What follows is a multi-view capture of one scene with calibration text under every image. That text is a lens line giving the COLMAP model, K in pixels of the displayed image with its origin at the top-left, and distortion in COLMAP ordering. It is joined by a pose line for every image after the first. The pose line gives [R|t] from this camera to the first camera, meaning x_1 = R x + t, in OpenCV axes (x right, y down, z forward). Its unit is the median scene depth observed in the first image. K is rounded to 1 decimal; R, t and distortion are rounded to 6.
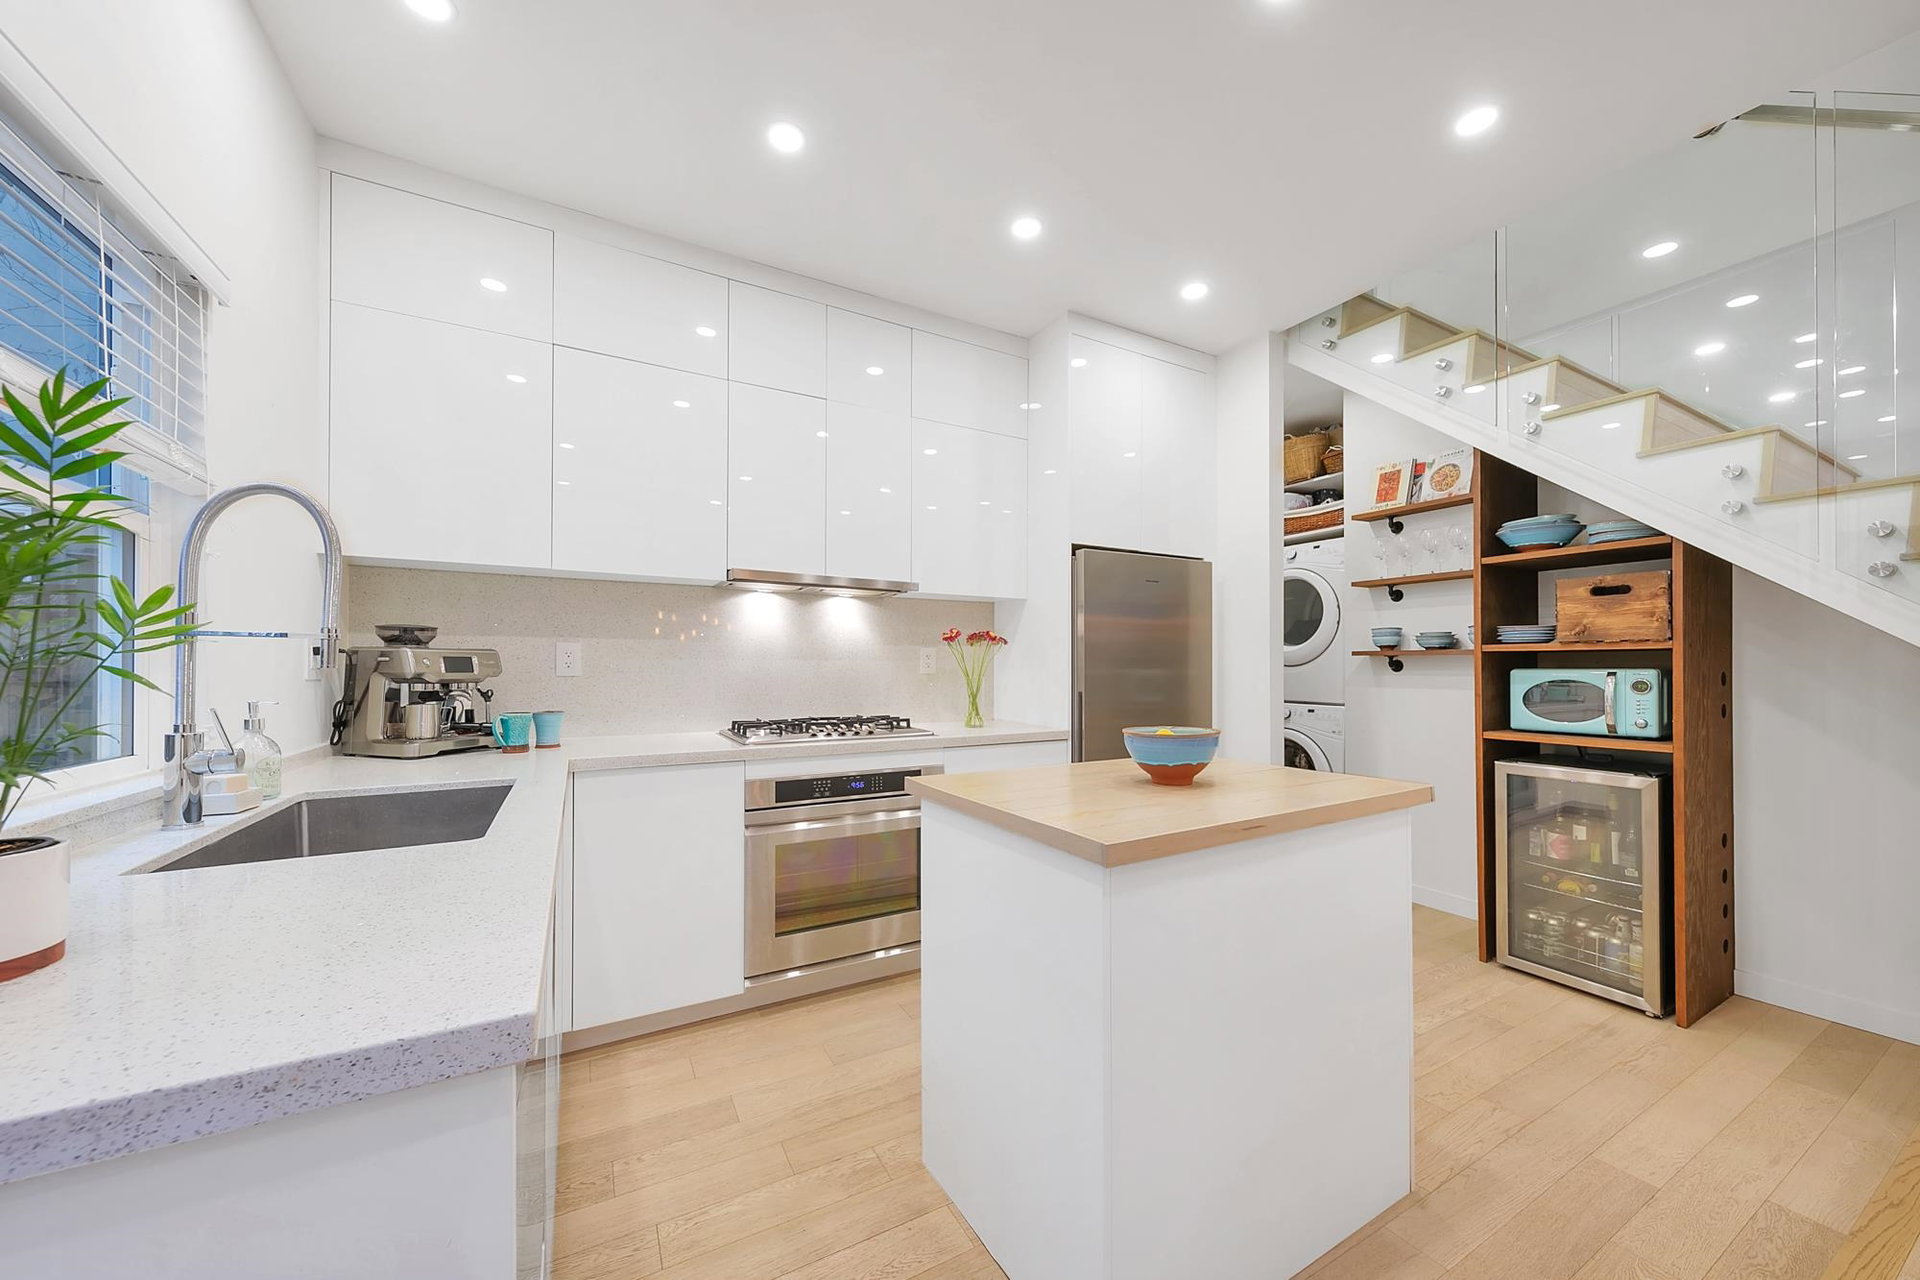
lens RADIAL K [[683.0, 0, 951.2], [0, 683.0, 672.3], [0, 0, 1]] dist [0.000247, -0.000414]
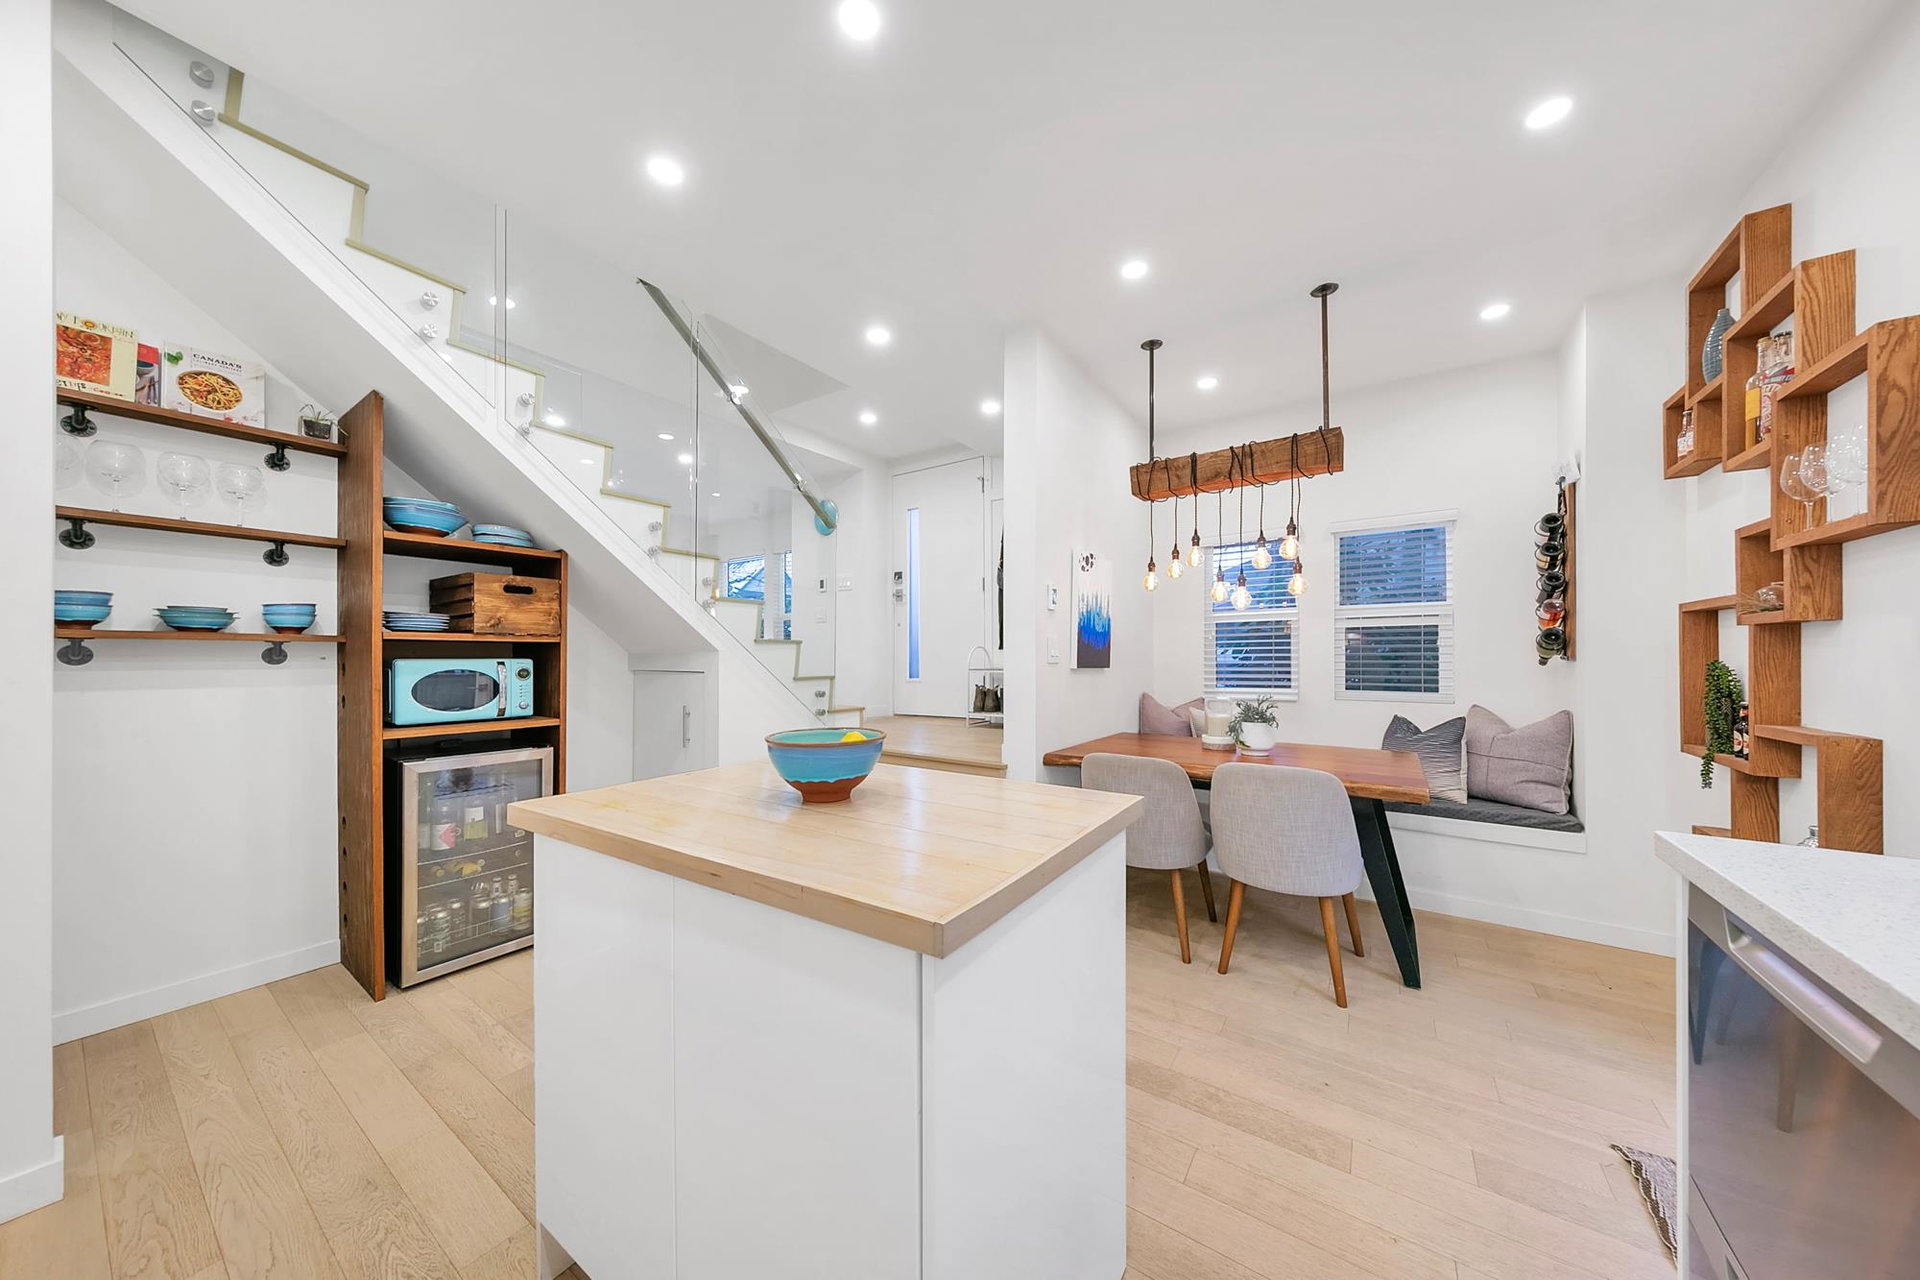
lens RADIAL K [[617.2, 0, 964.7], [0, 617.2, 653.9], [0, 0, 1]] dist [0.002482, 0.000017]
pose [[-0.462813, 0.001834, 0.886454, -0.260672], [0.006463, 0.999978, 0.001305, -0.008358], [-0.886432, 0.006333, -0.462815, 0.737257]]
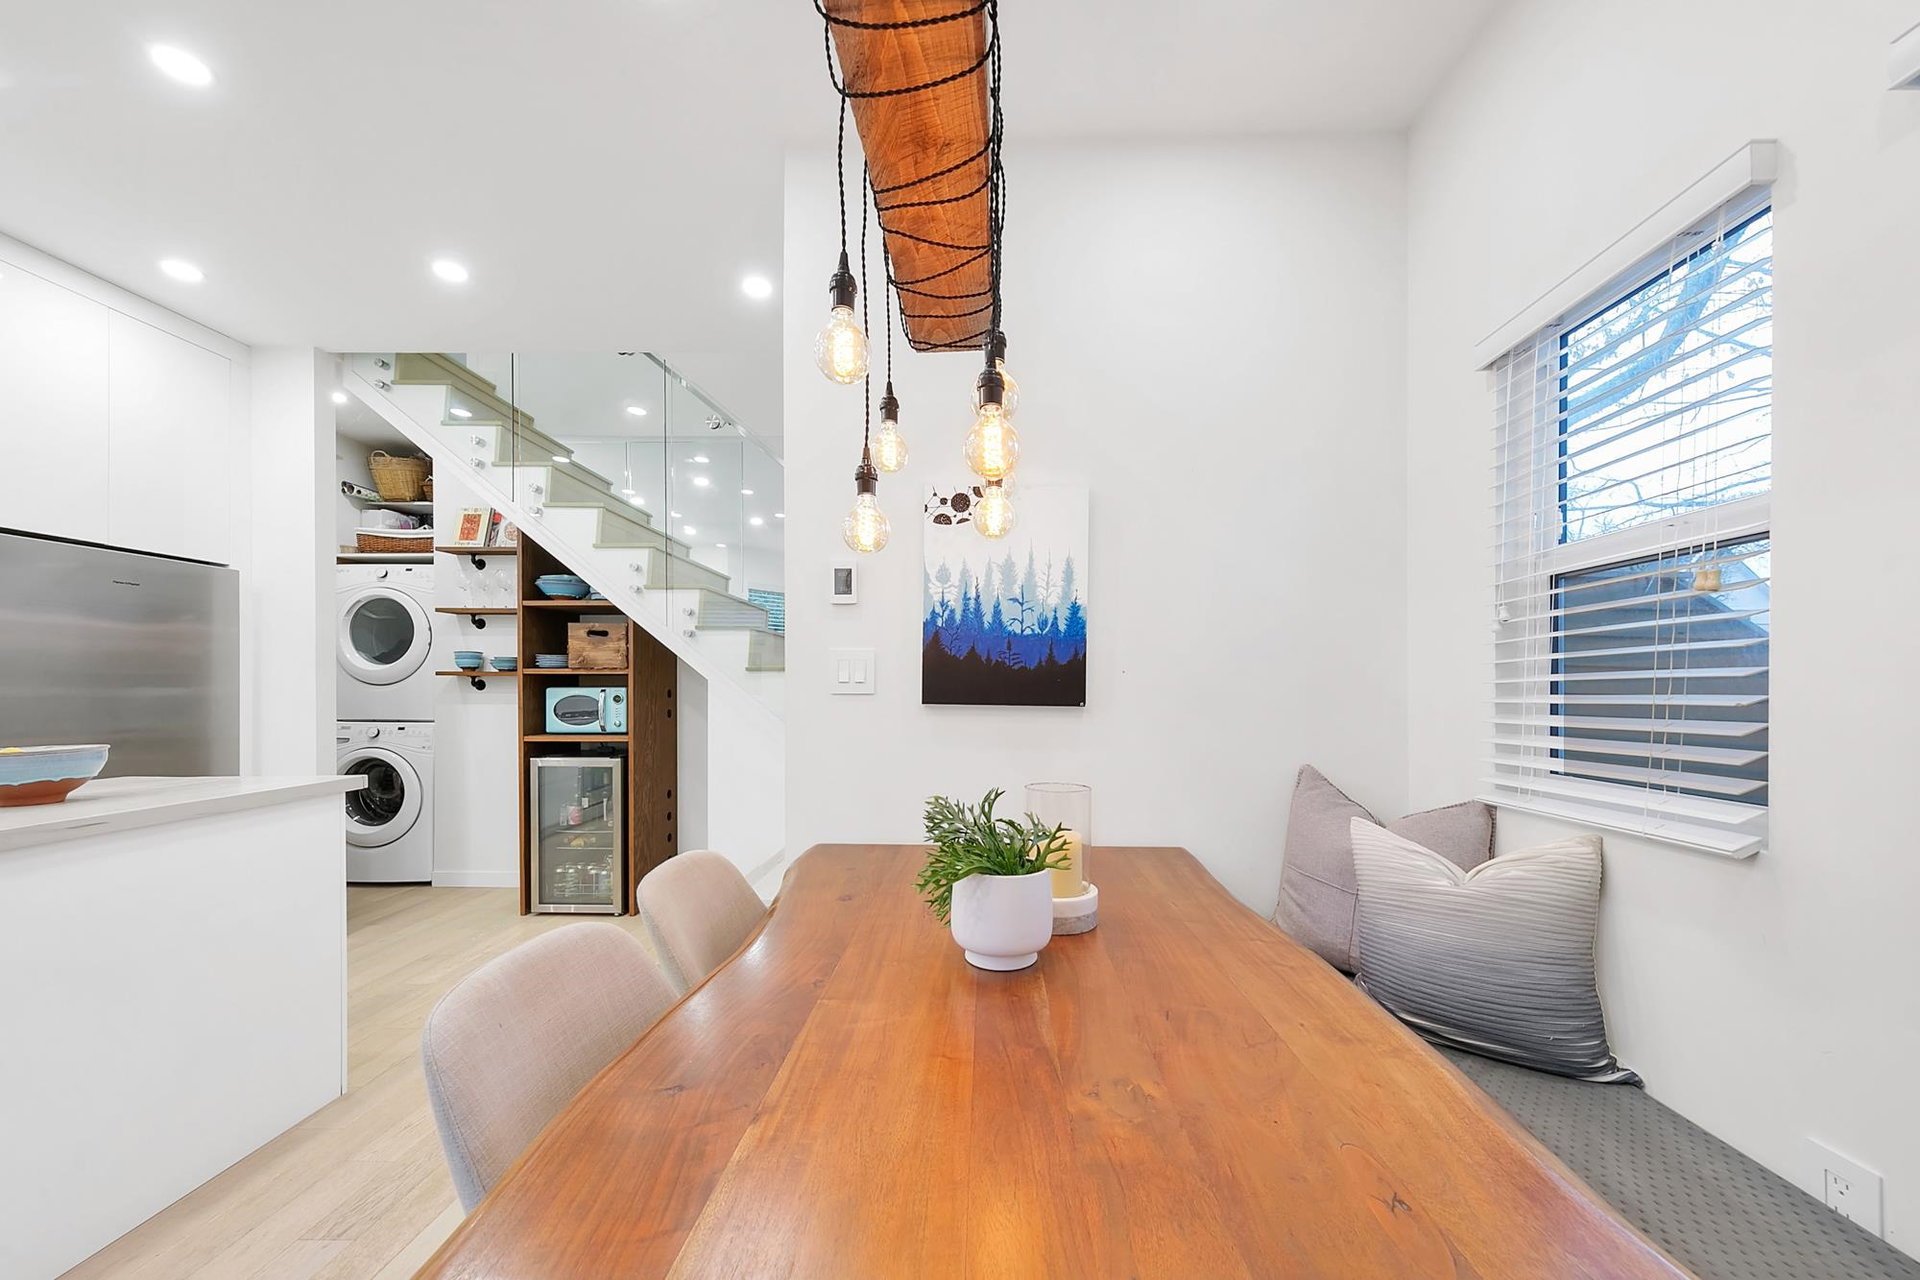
lens RADIAL K [[680.6, 0, 970.0], [0, 680.6, 692.8], [0, 0, 1]] dist [0.002350, 0.000201]
pose [[0.492007, -0.005203, 0.870576, 0.080381], [0.006284, 0.999977, 0.002425, 0.007820], [-0.870569, 0.004277, 0.492028, -0.368257]]
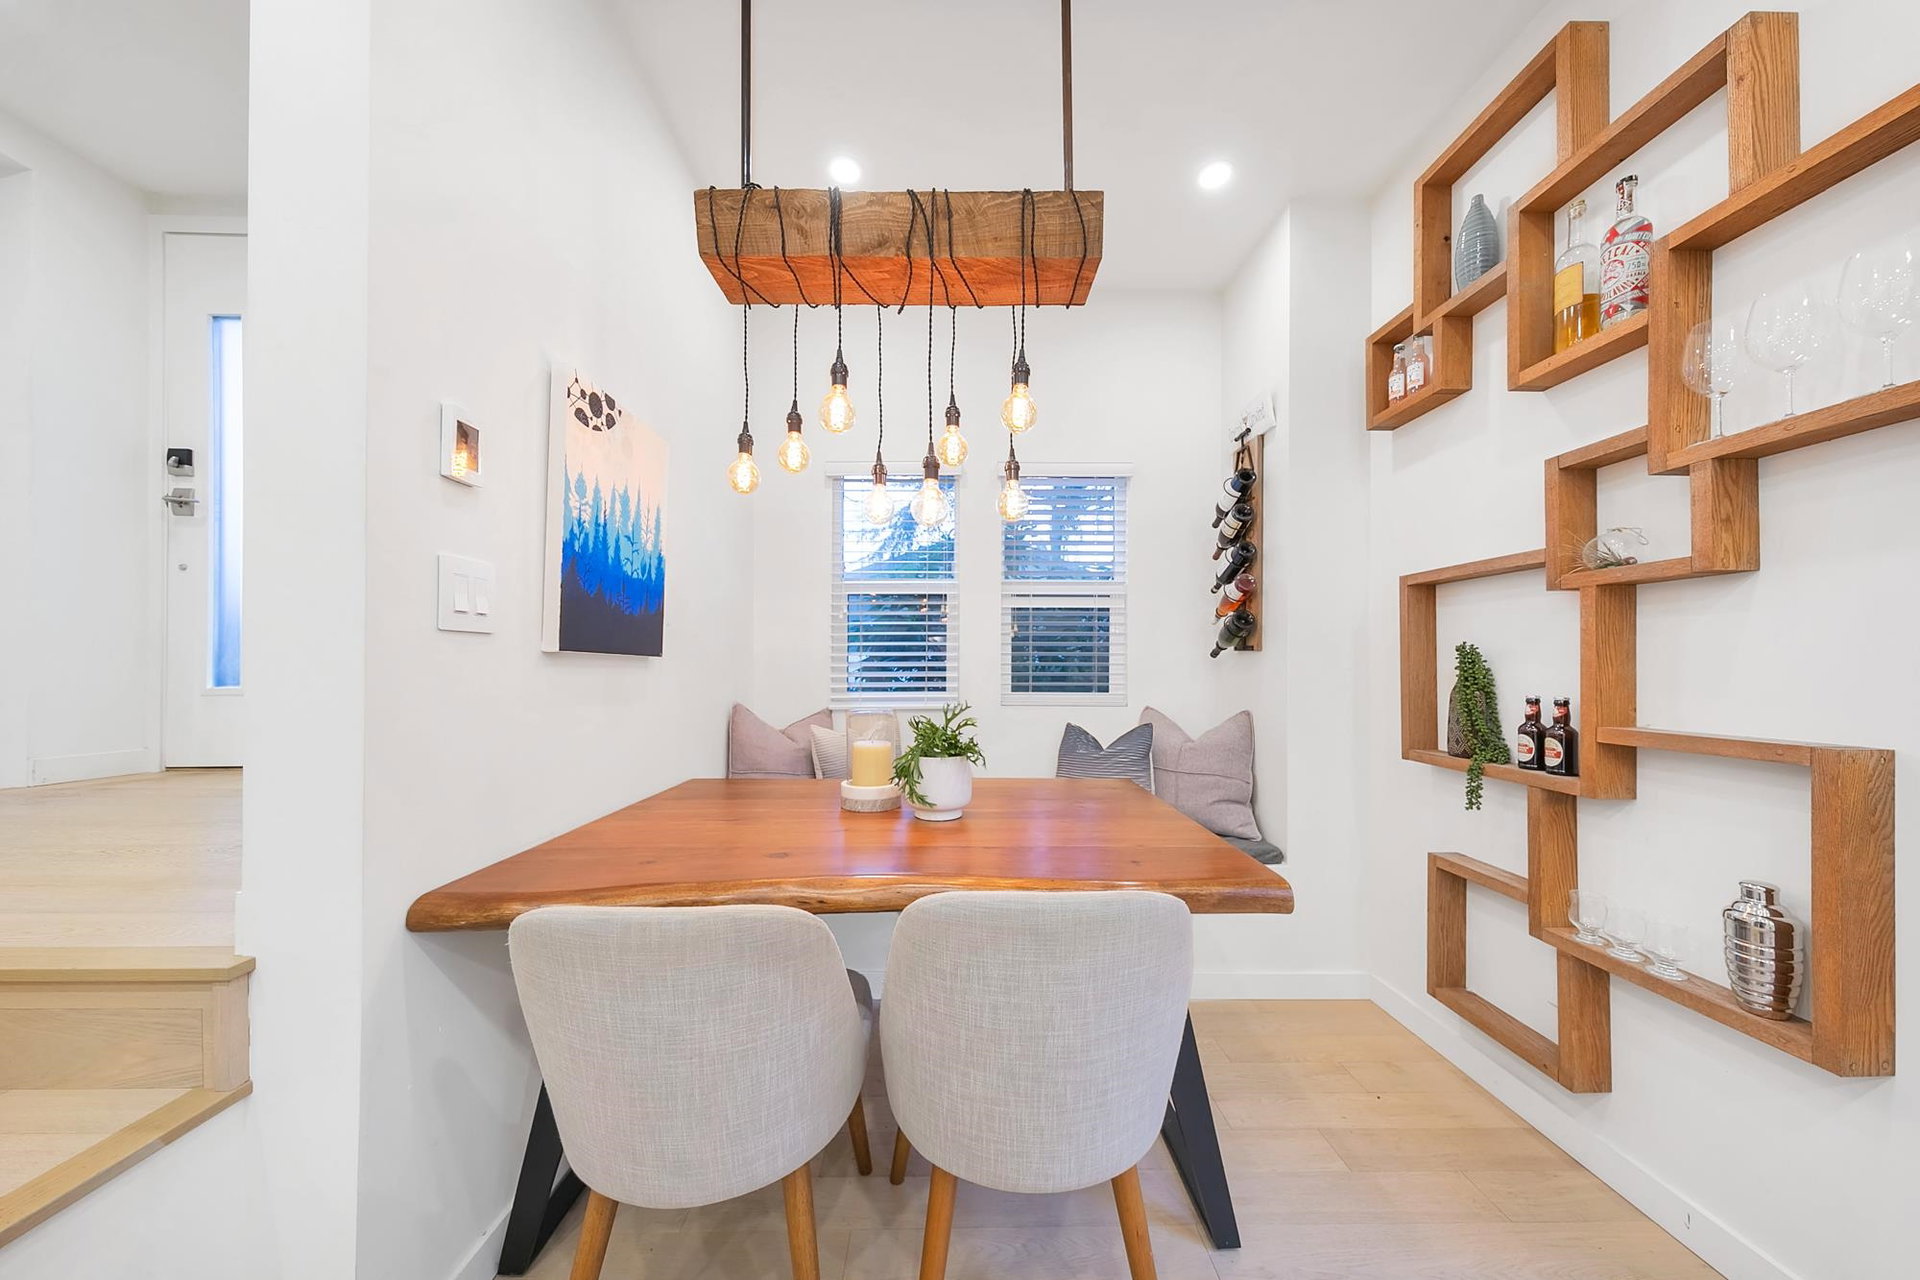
lens RADIAL K [[617.2, 0, 948.7], [0, 617.2, 664.3], [0, 0, 1]] dist [0.002482, 0.000017]
pose [[-0.879882, -0.006095, 0.475154, 0.175612], [-0.003213, 0.999971, 0.006879, 0.027029], [-0.475182, 0.004526, -0.879876, 0.293392]]
